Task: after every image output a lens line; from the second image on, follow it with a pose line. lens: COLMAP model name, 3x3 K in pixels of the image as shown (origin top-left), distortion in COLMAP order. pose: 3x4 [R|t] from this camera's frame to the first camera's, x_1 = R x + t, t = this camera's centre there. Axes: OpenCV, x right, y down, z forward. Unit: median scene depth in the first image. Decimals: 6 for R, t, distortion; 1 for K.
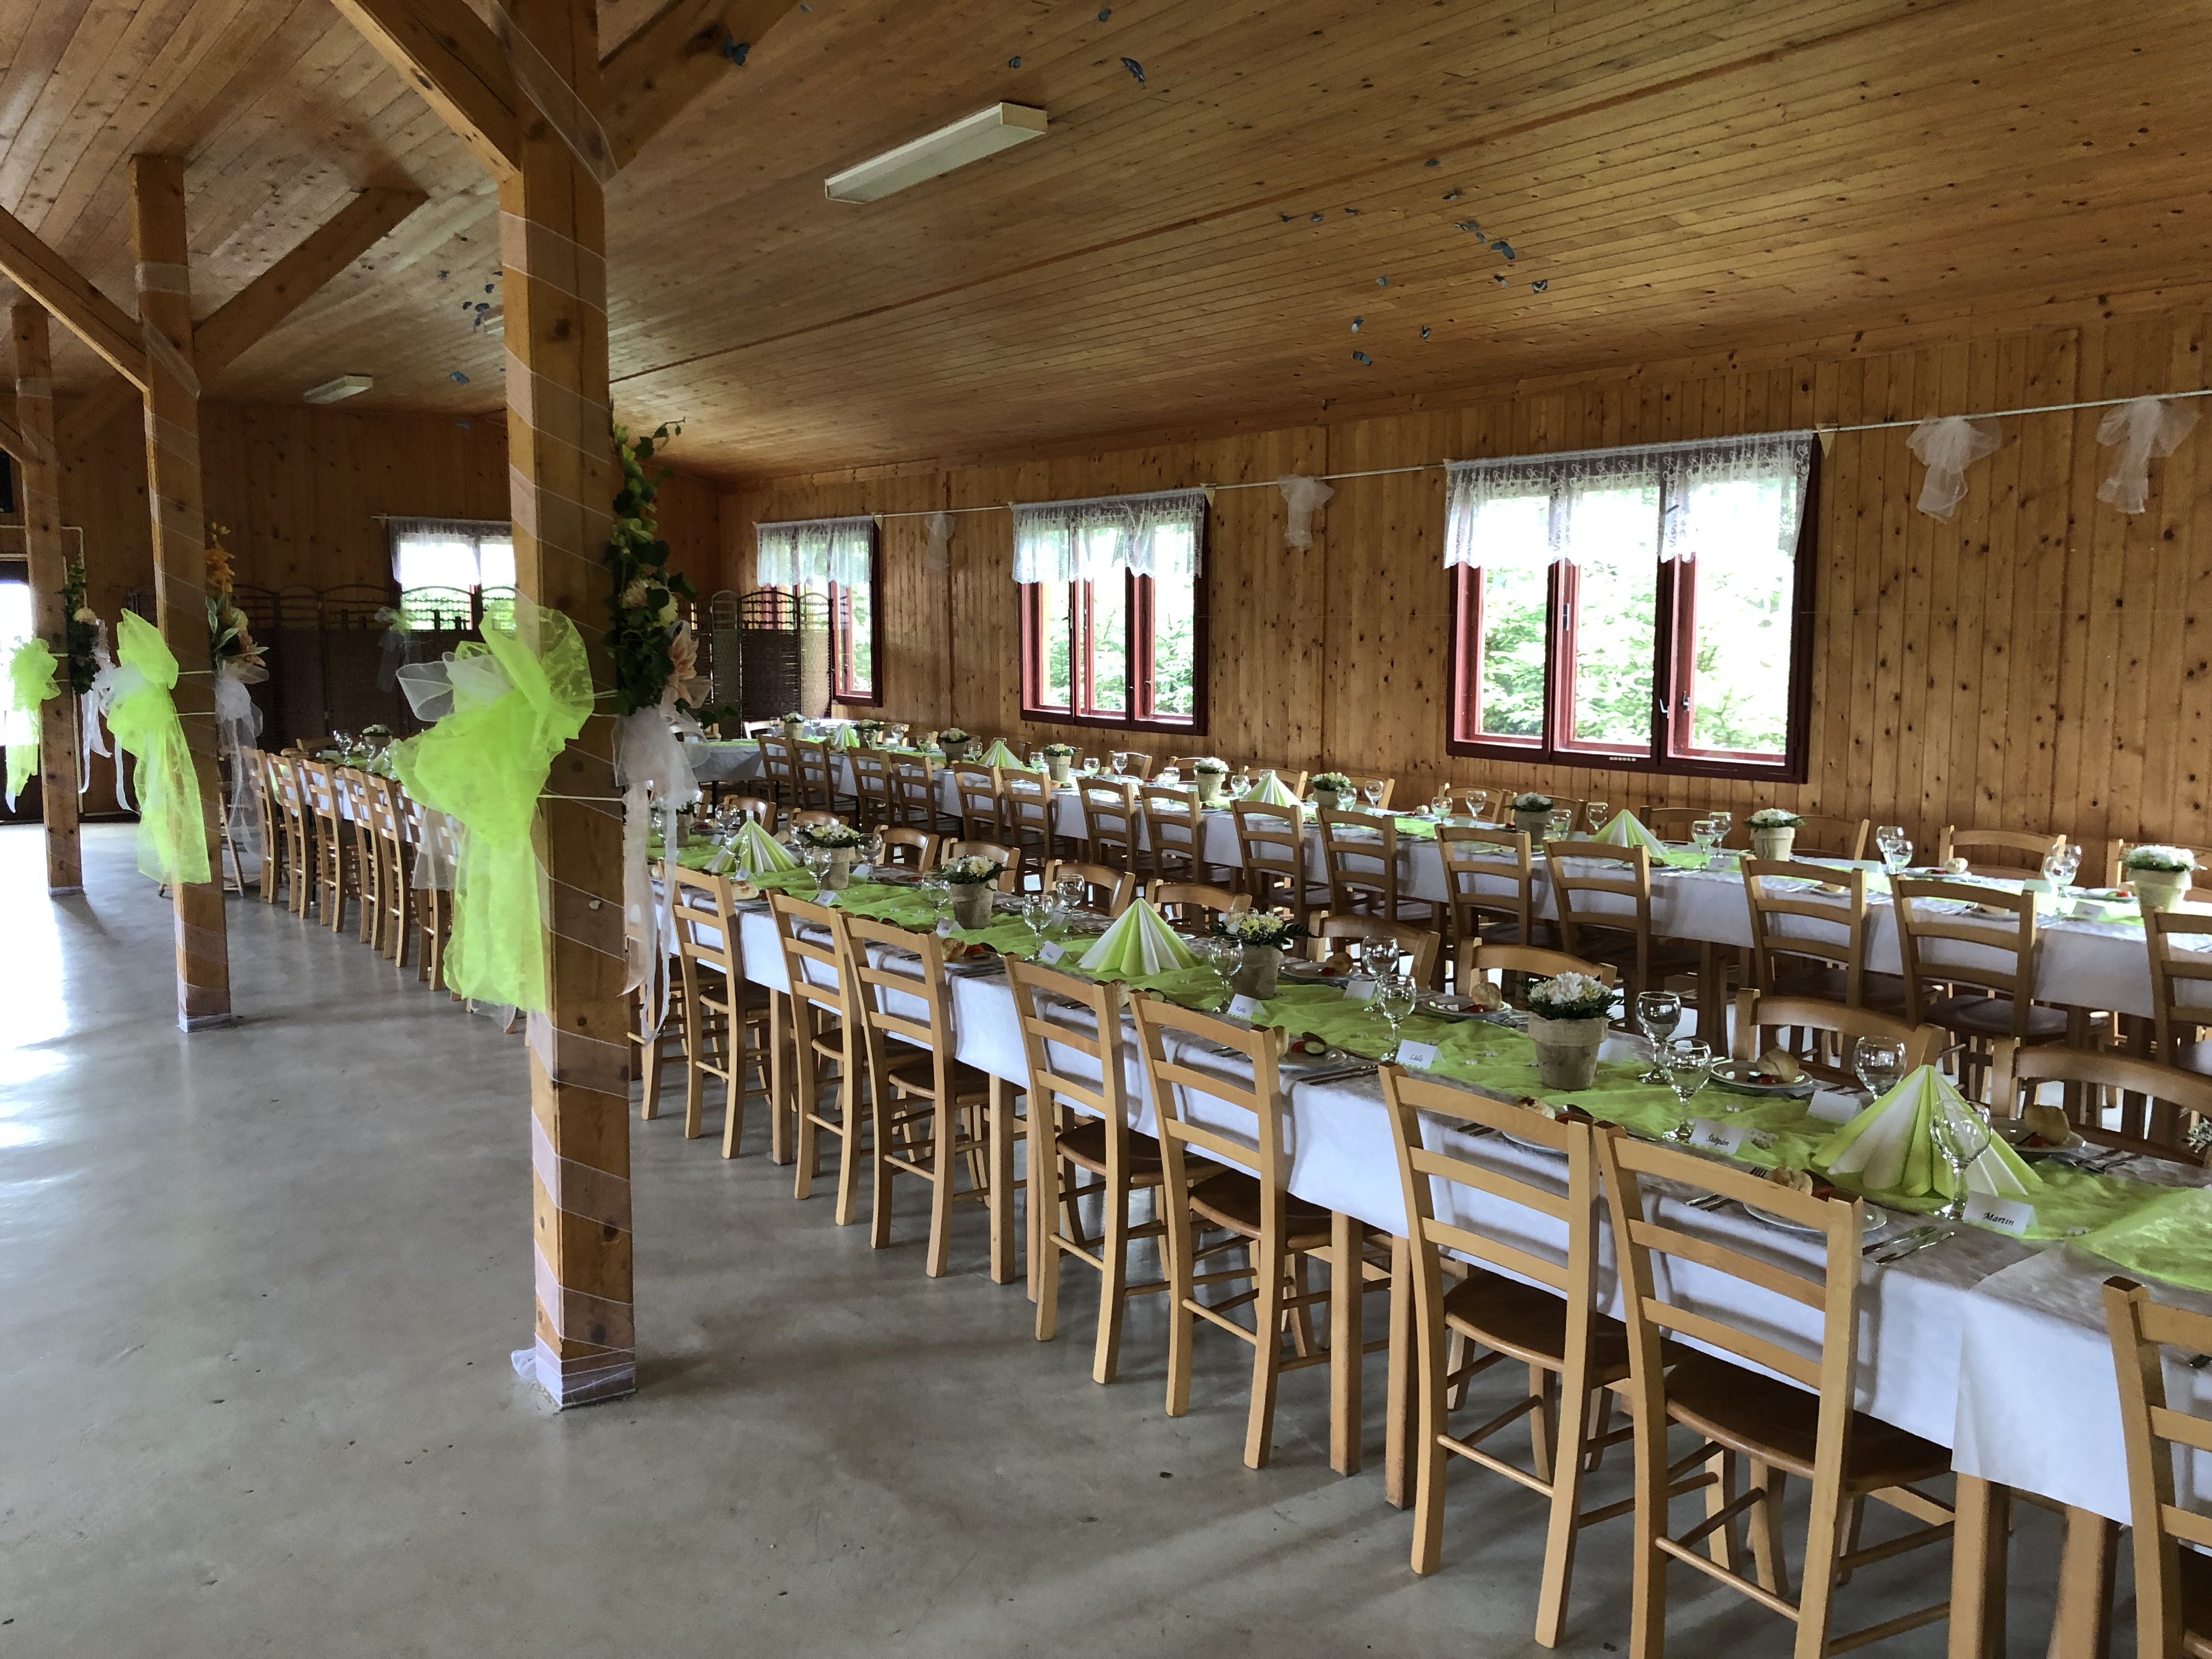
lens RADIAL K [[1756.5, 0, 1106.0], [0, 1756.5, 829.5], [0, 0, 1]] dist [0.019514, 0.007713]
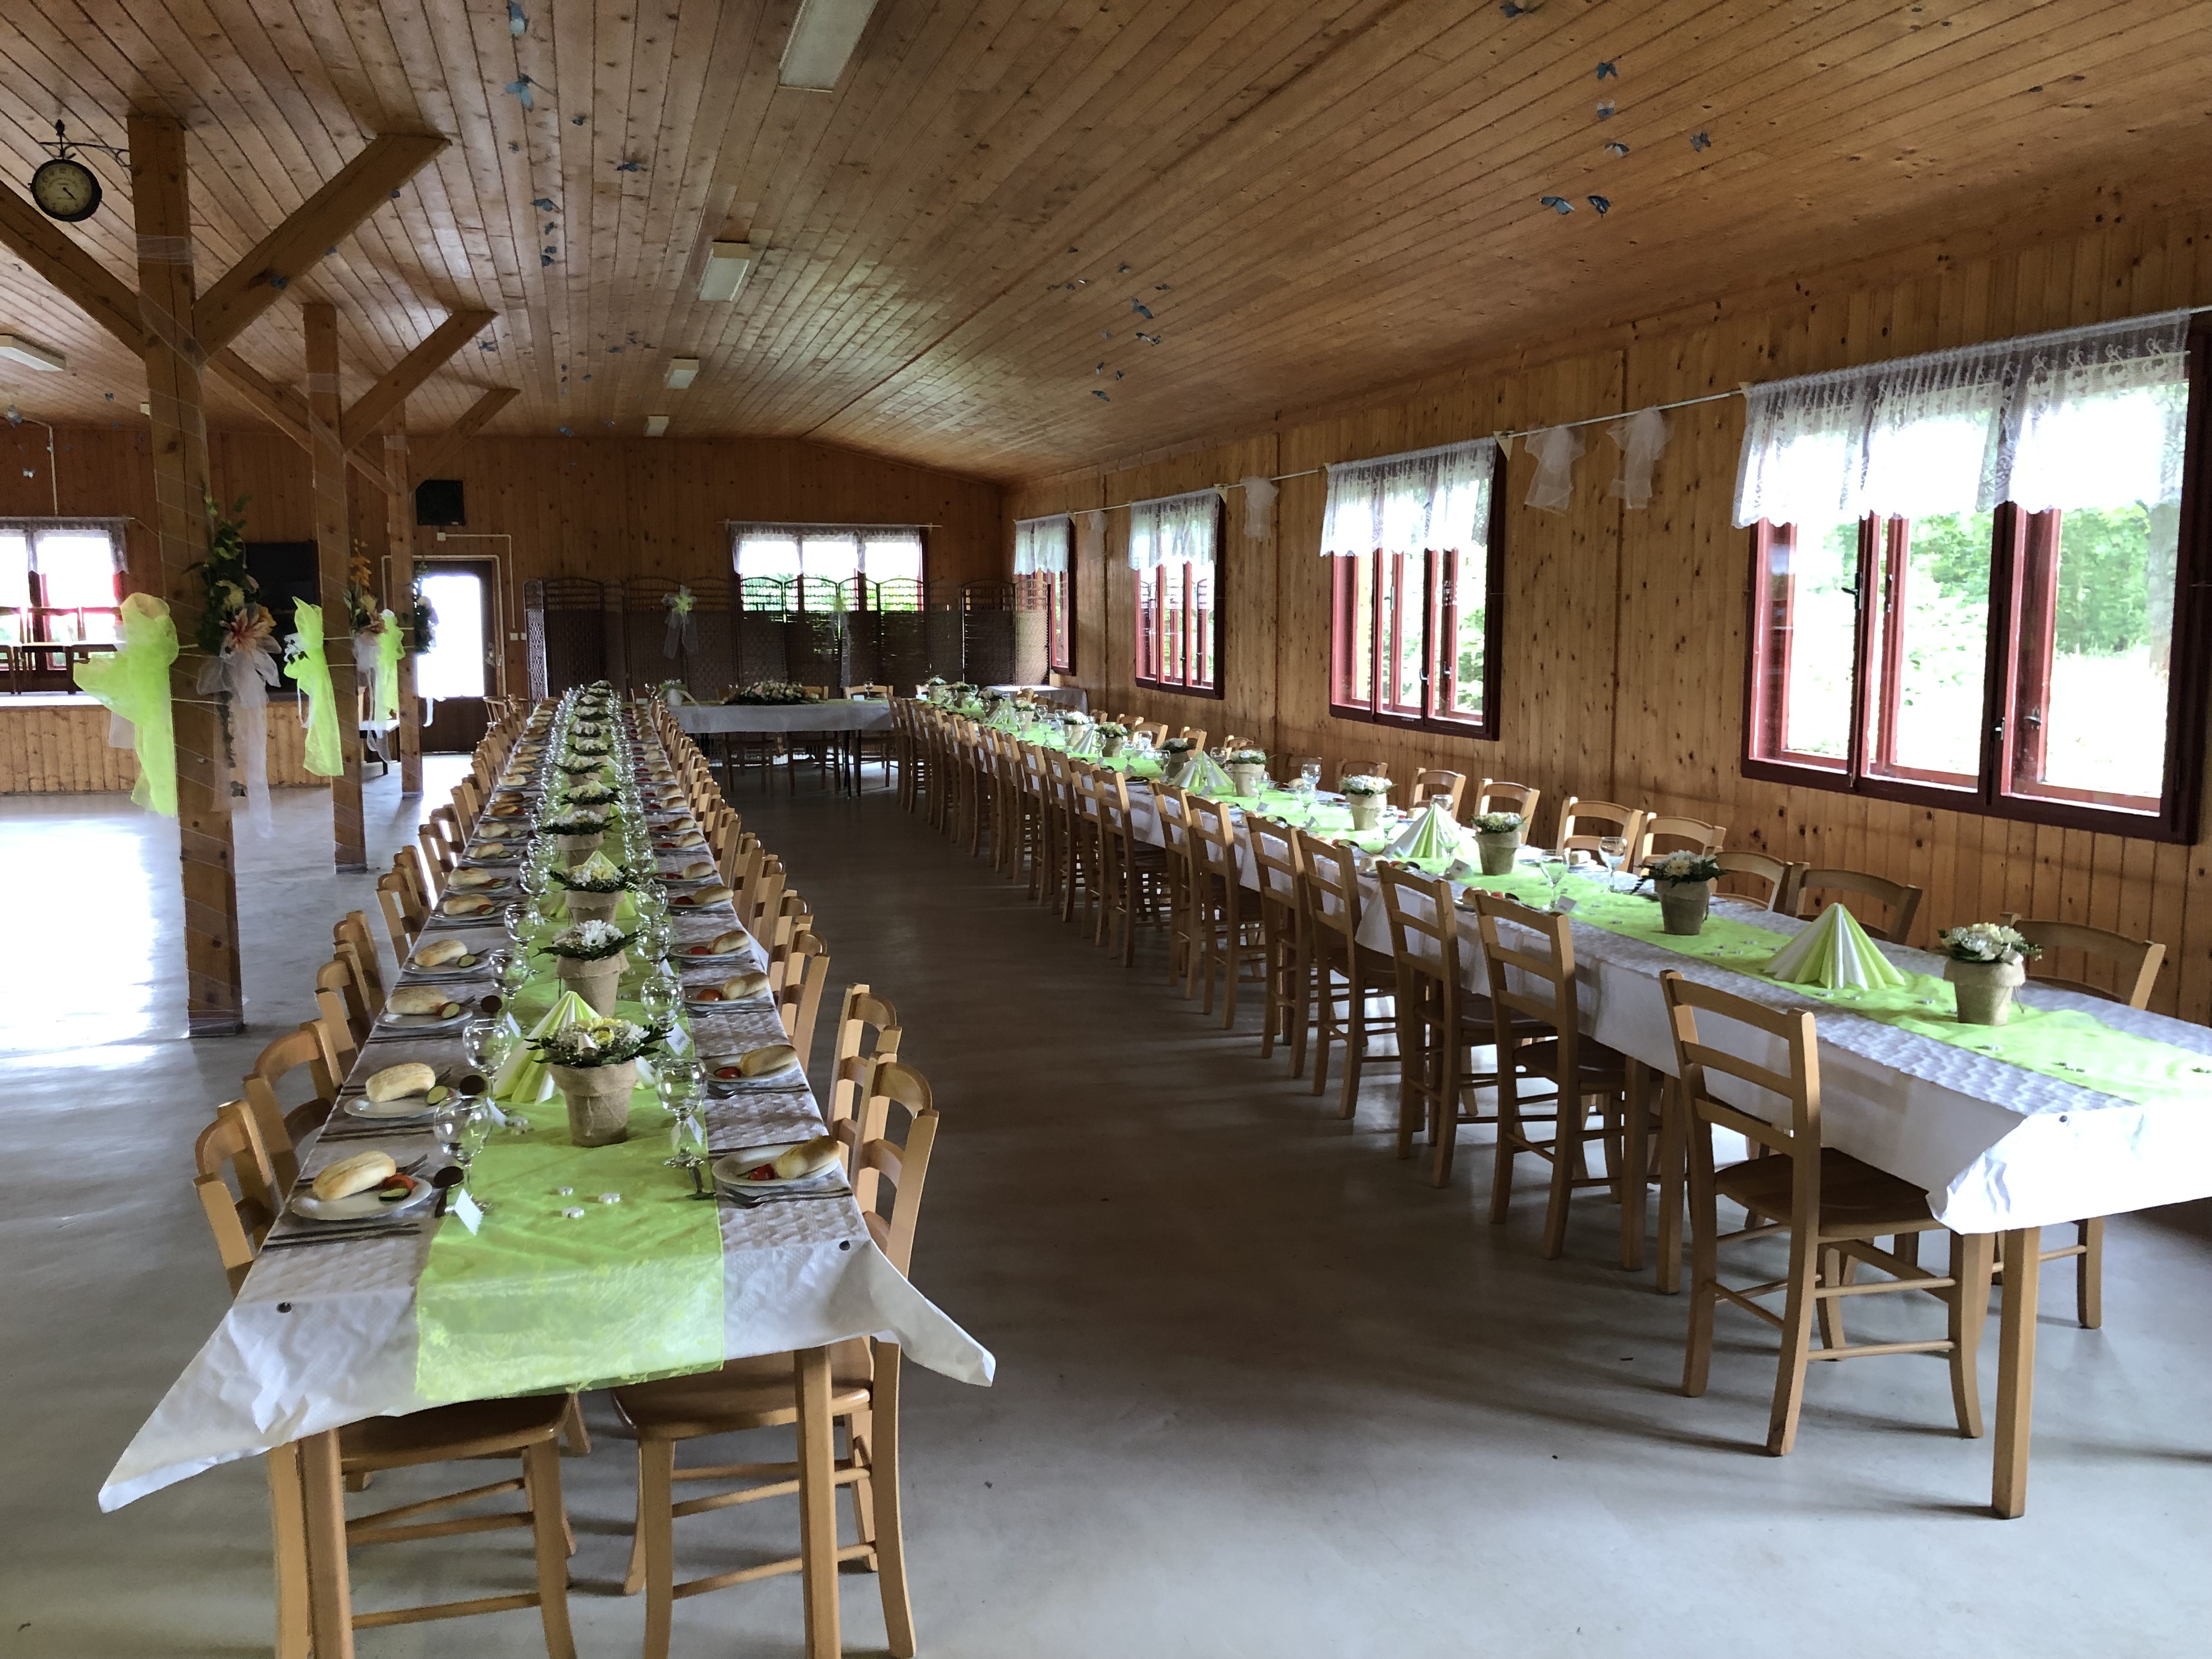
lens RADIAL K [[1756.5, 0, 1106.0], [0, 1756.5, 829.5], [0, 0, 1]] dist [0.019514, 0.007713]
pose [[0.937524, 0.041378, -0.345452, 0.528250], [-0.037696, 0.999138, 0.017375, 0.020785], [0.345873, -0.003268, 0.938276, -0.168461]]
